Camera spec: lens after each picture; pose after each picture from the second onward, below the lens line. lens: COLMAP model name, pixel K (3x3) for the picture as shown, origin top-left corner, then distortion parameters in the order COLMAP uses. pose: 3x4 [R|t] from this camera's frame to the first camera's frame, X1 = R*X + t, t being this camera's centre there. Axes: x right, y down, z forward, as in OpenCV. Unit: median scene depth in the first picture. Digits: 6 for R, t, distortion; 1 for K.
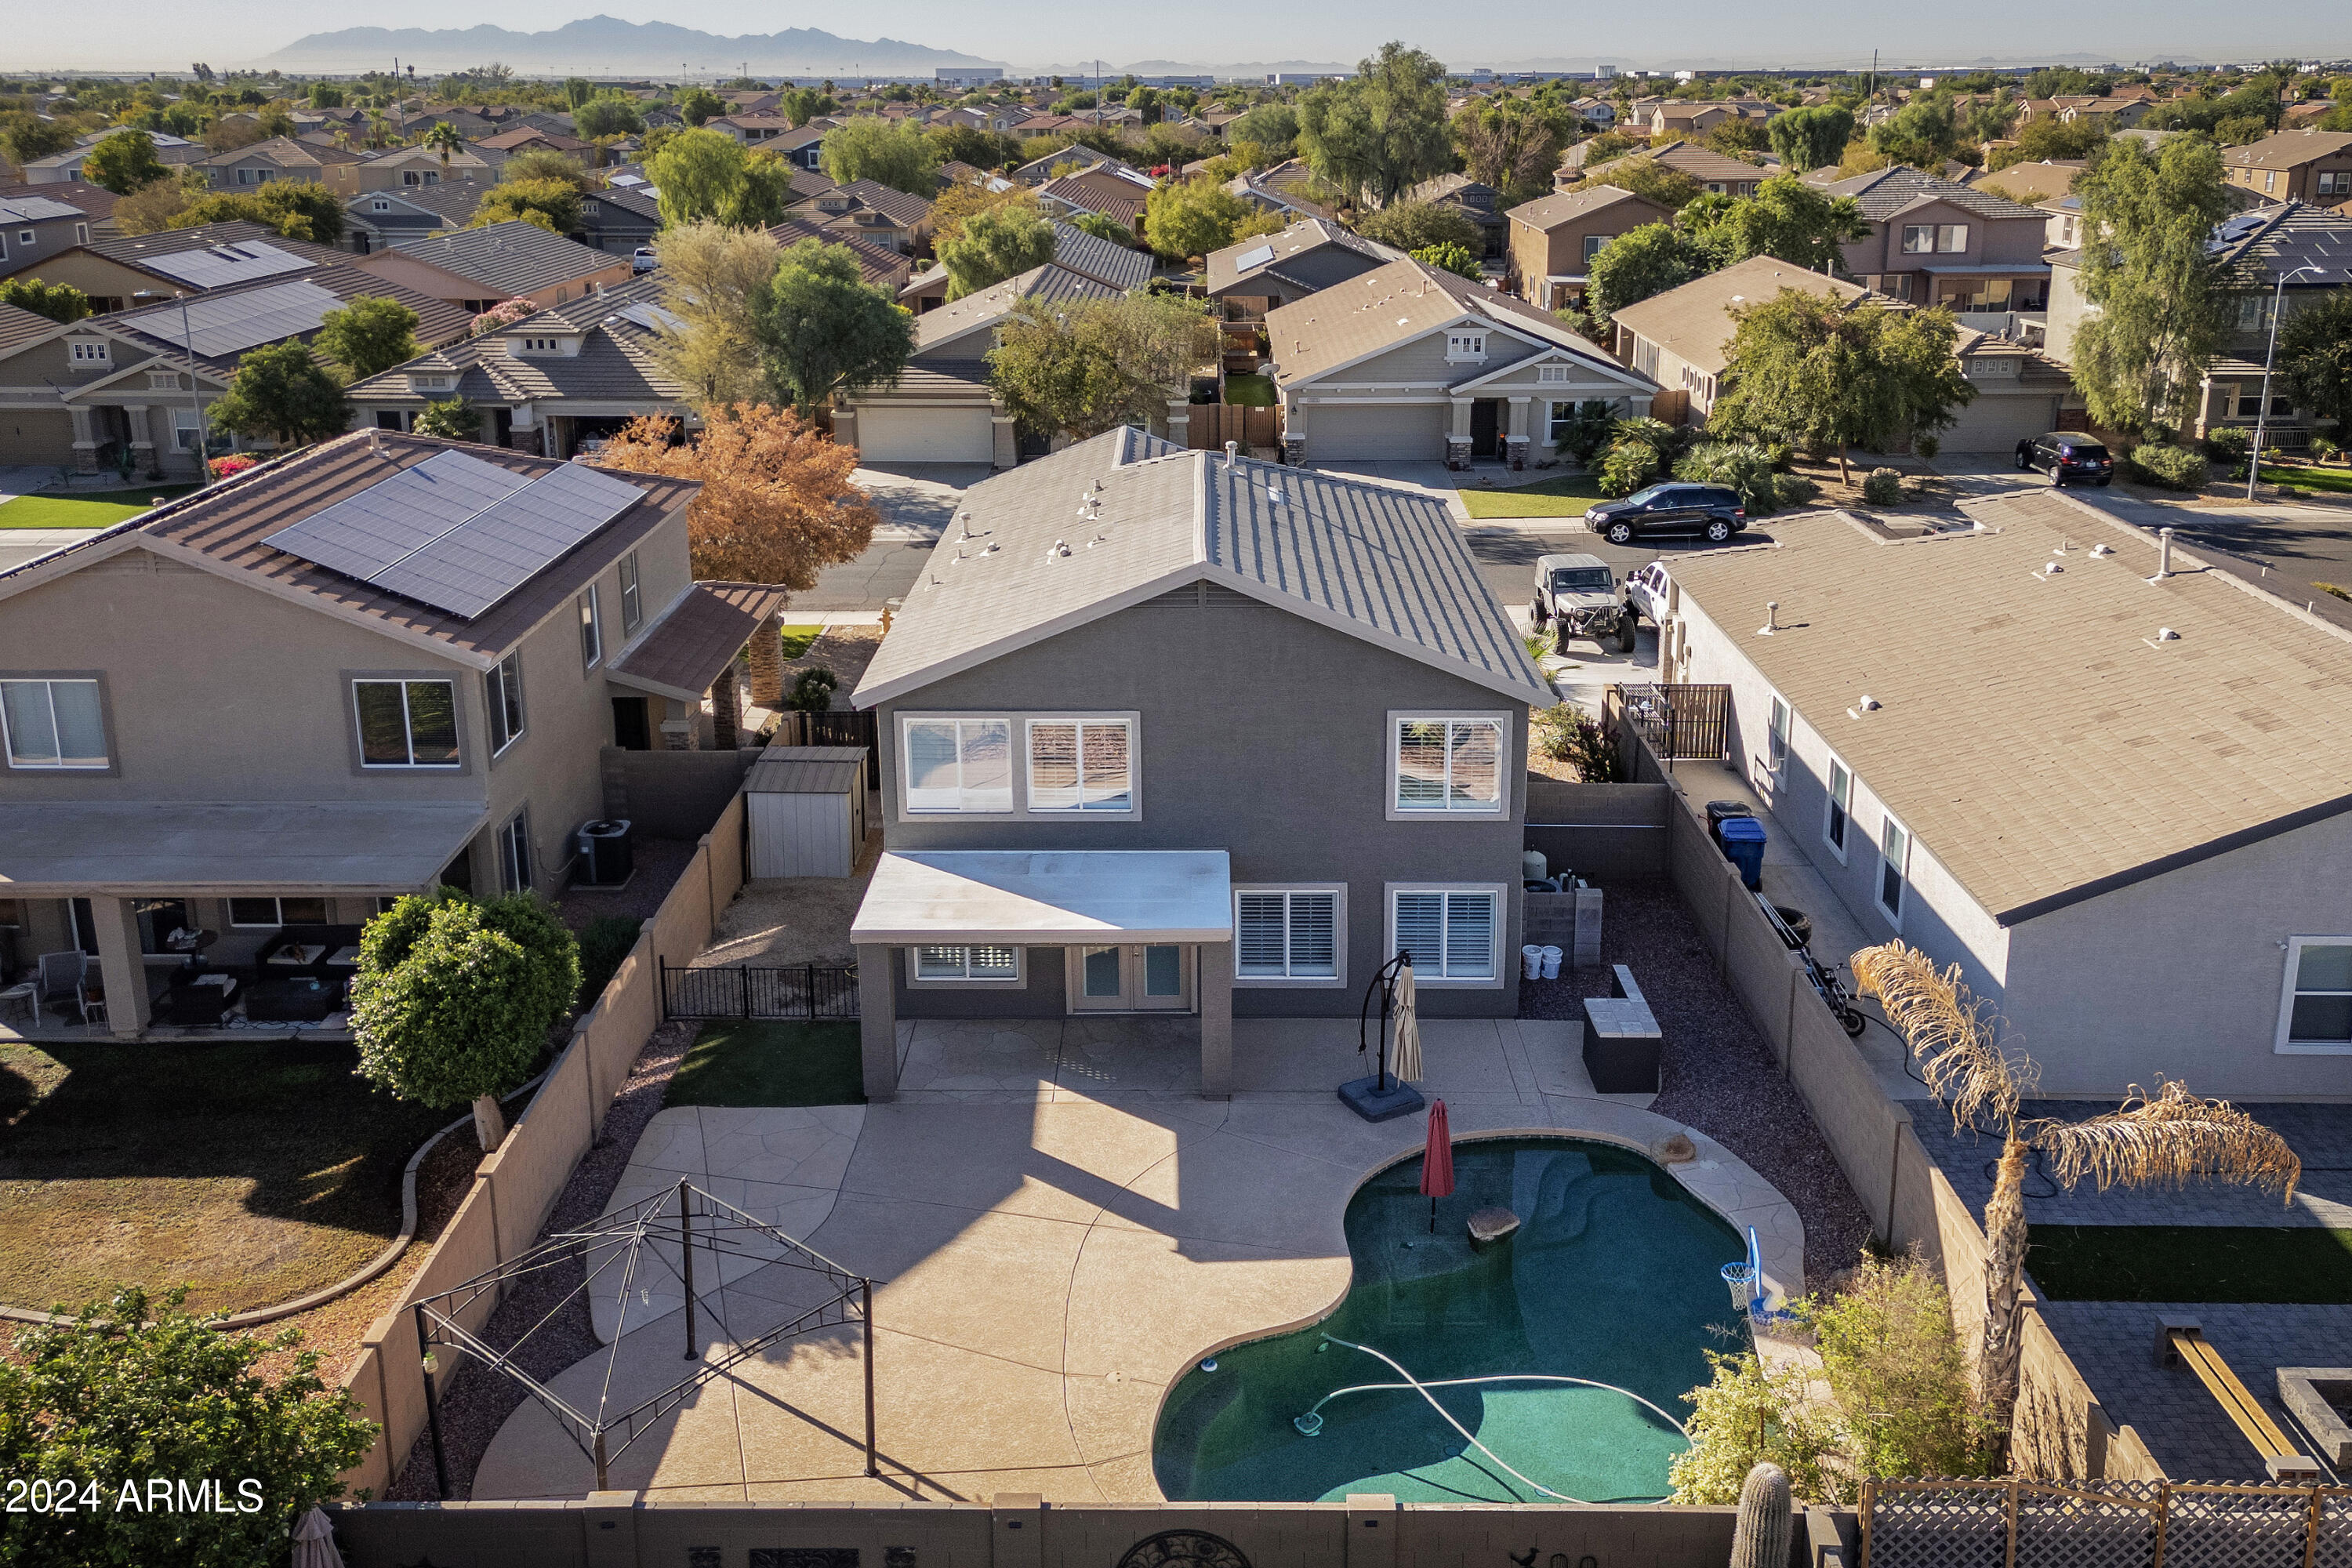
lens RADIAL K [[2080.0, 0, 1176.0], [0, 2080.0, 784.0], [0, 0, 1]] dist [0.084178, -0.083582]
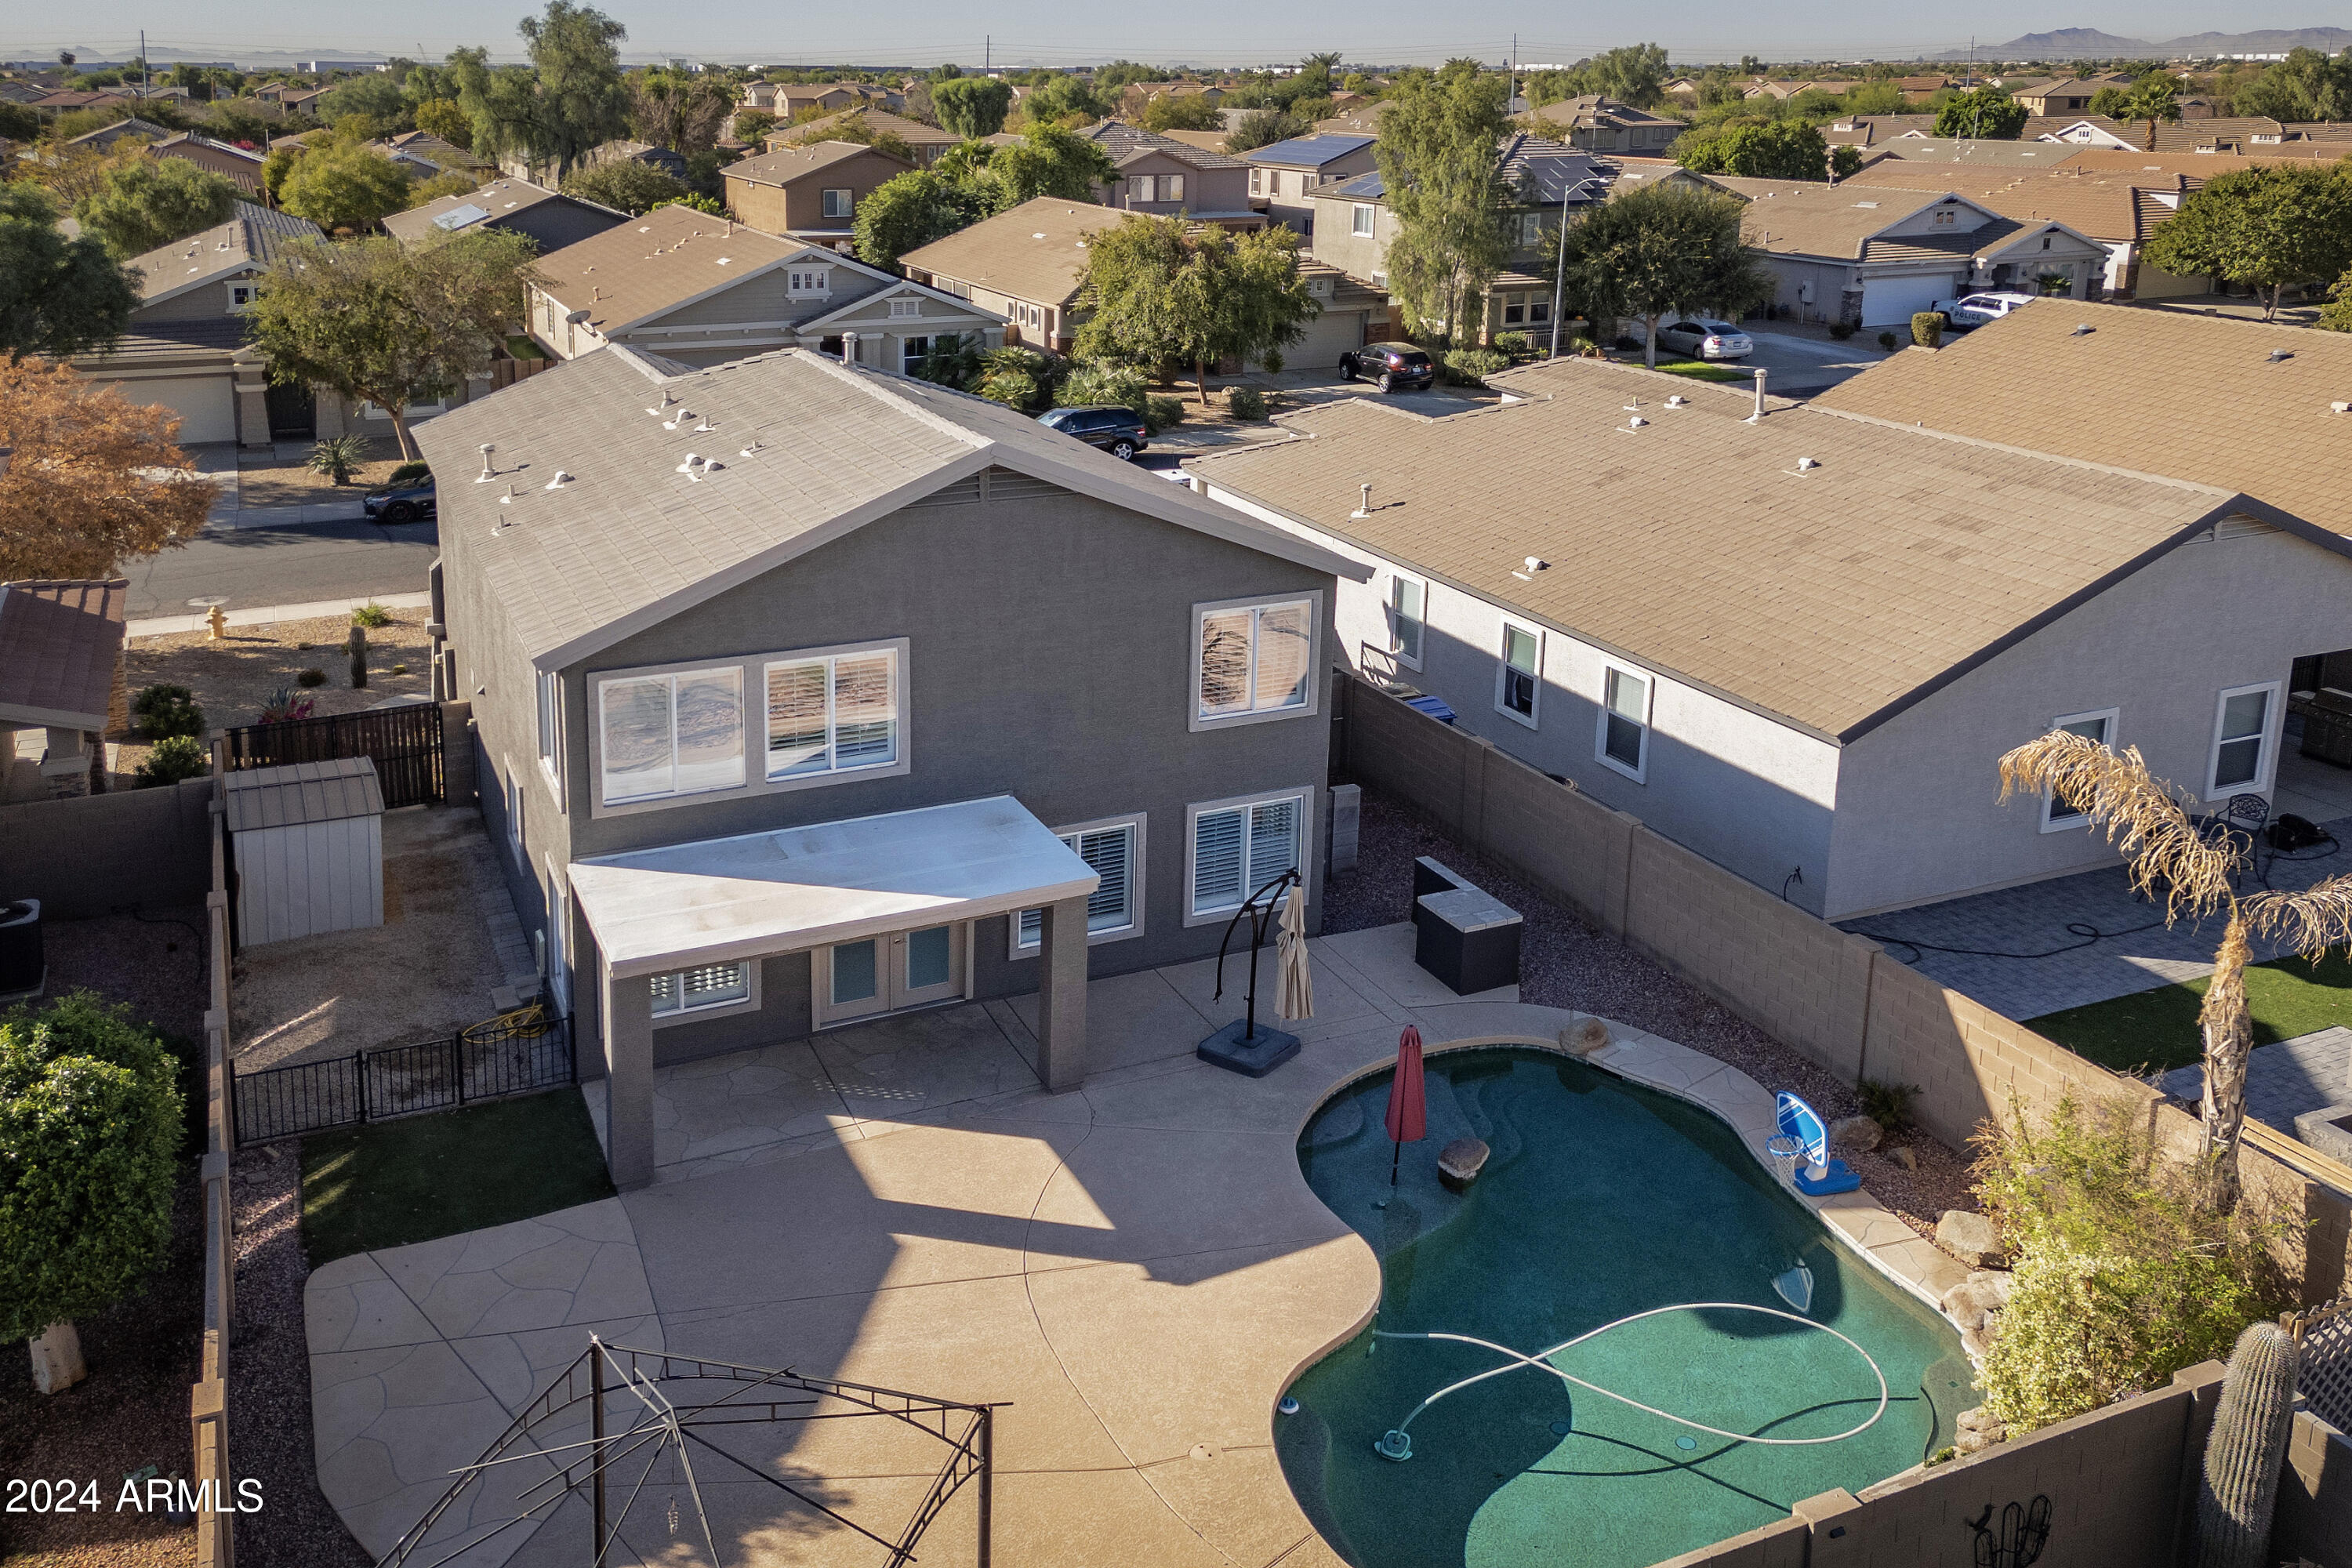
lens RADIAL K [[2003.8, 0, 1077.1], [0, 2003.8, 670.7], [0, 0, 1]] dist [0.071801, -0.070073]
pose [[0.895280, -0.109550, 0.431825, -0.182751], [0.134127, 0.990603, -0.026771, 0.005004], [-0.424835, 0.081887, 0.901560, 0.160803]]
